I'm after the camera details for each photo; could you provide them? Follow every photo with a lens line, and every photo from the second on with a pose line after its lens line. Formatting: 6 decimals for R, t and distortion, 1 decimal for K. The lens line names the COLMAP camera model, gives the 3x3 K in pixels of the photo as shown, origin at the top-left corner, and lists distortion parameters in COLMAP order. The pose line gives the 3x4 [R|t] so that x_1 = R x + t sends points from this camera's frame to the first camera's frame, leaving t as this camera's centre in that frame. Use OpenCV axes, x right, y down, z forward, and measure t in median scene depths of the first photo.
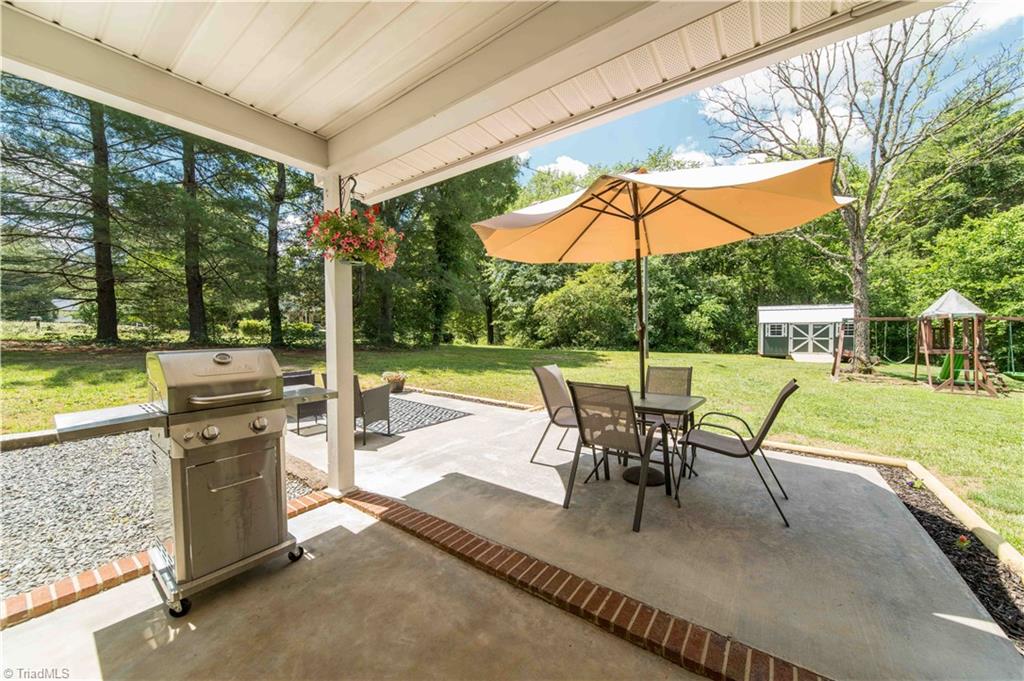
lens RADIAL K [[371.1, 0, 510.9], [0, 371.1, 344.5], [0, 0, 1]] dist [-0.000868, -0.000237]
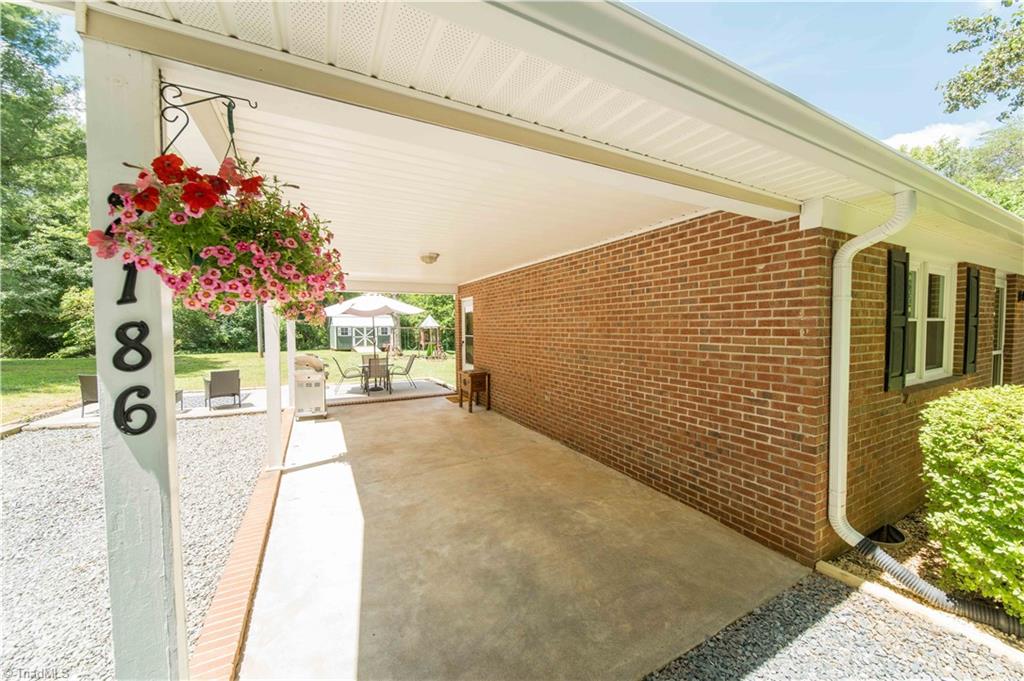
lens RADIAL K [[366.5, 0, 514.2], [0, 366.5, 330.2], [0, 0, 1]] dist [0.000109, 0.000018]
pose [[0.444610, -0.007888, 0.895689, -0.241244], [0.032941, 0.999429, -0.007550, -0.012117], [-0.895118, 0.032862, 0.444616, -0.189105]]
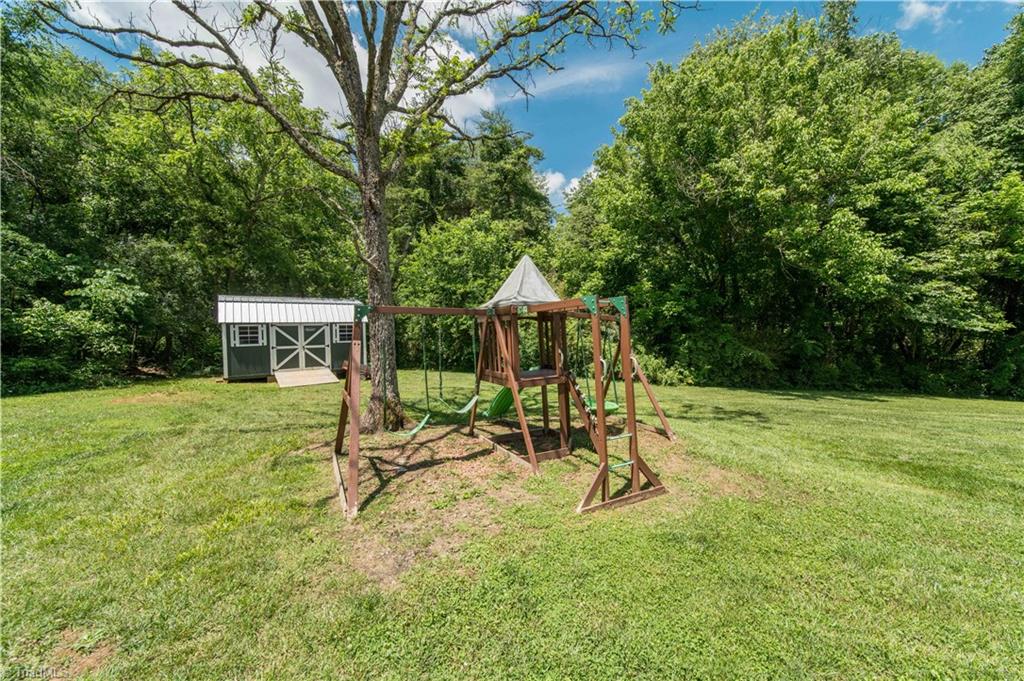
lens RADIAL K [[360.9, 0, 514.9], [0, 360.9, 339.0], [0, 0, 1]] dist [0.000109, 0.000068]
pose [[0.367100, -0.028573, 0.929743, 0.343237], [0.047948, 0.998781, 0.011763, -0.019427], [-0.928945, 0.040261, 0.368022, 0.400967]]
